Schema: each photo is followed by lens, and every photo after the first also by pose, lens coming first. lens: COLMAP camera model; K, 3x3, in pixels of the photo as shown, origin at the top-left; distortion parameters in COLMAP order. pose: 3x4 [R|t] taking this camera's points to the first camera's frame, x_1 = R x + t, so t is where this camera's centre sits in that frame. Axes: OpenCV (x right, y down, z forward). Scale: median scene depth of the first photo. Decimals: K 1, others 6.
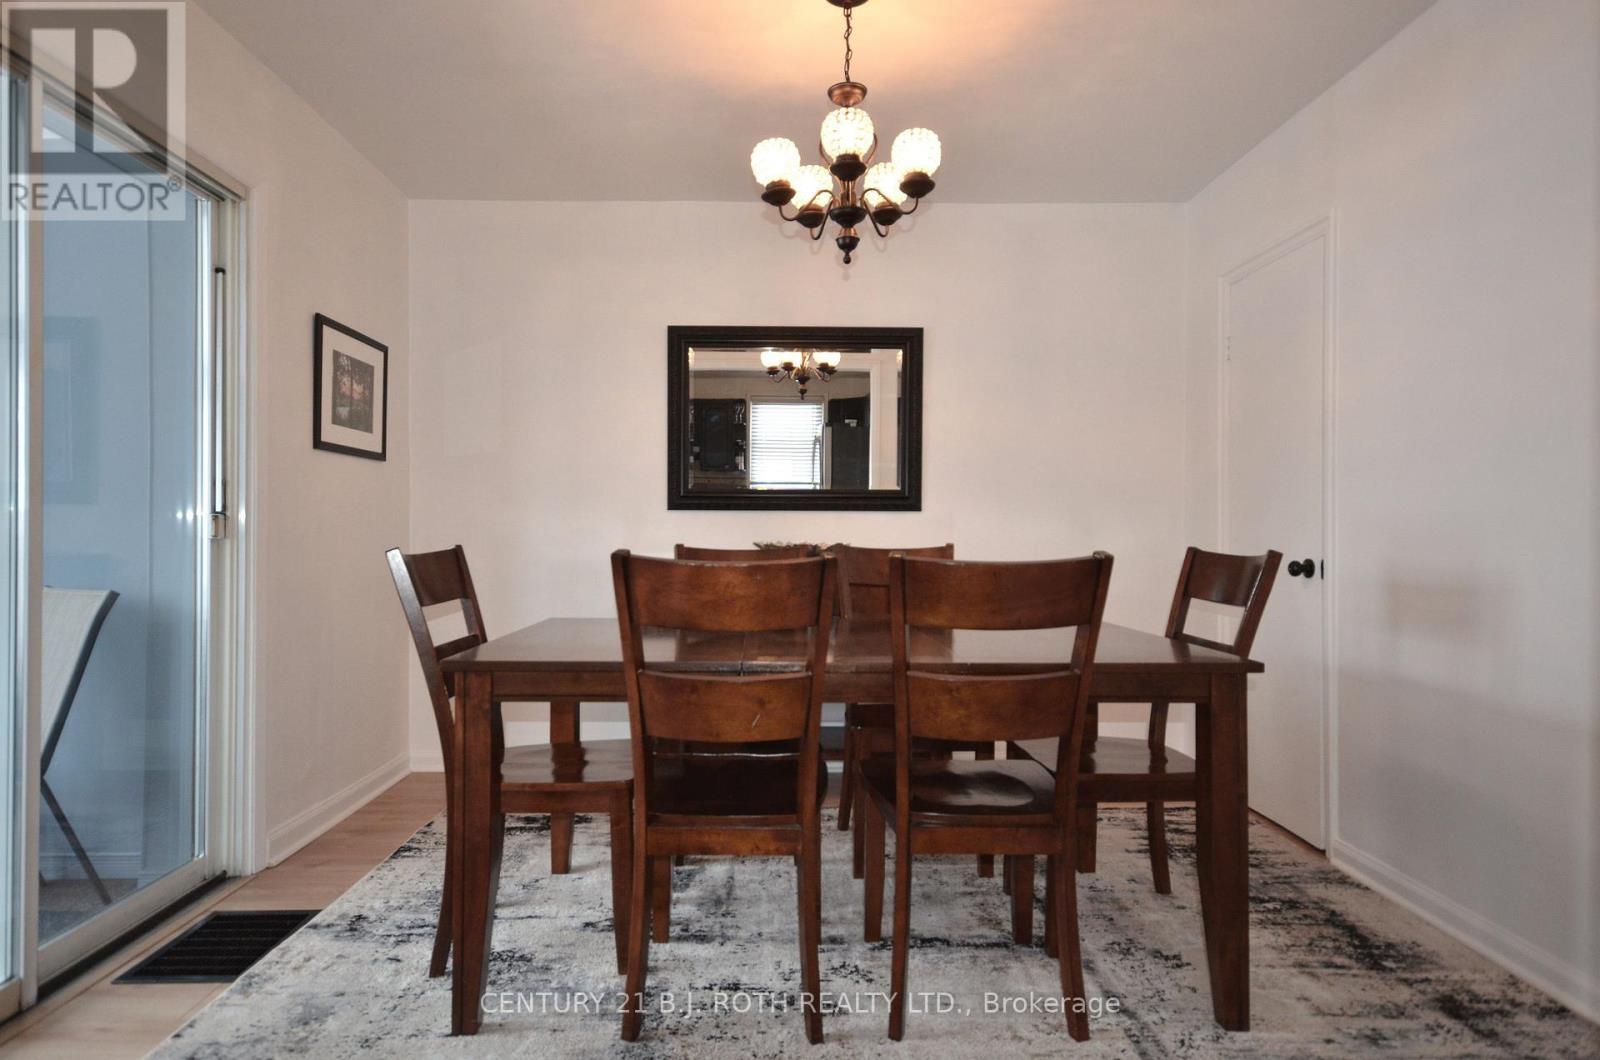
lens RADIAL K [[950.8, 0, 771.3], [0, 950.8, 539.2], [0, 0, 1]] dist [0.021091, 0.000932]
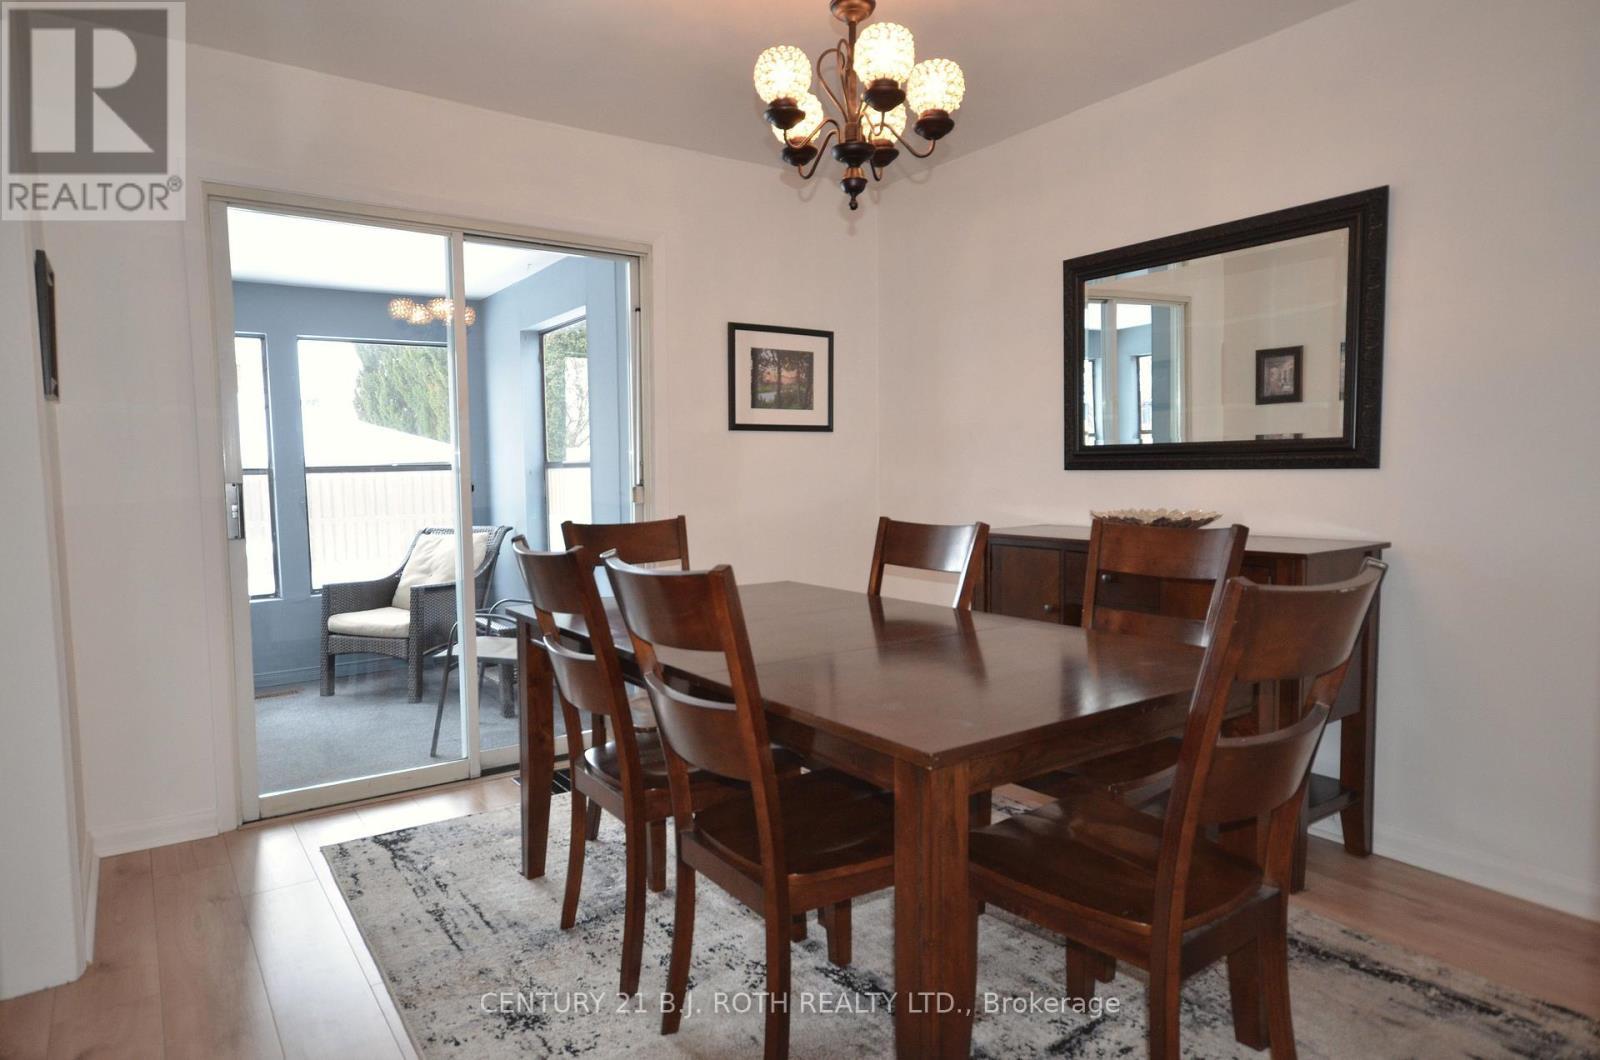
lens RADIAL K [[950.8, 0, 771.3], [0, 950.8, 539.2], [0, 0, 1]] dist [0.021091, 0.000932]
pose [[0.550432, 0.053498, -0.833164, 0.580106], [0.008494, 0.997534, 0.069663, -0.035986], [0.834837, -0.045422, 0.548621, 0.326754]]
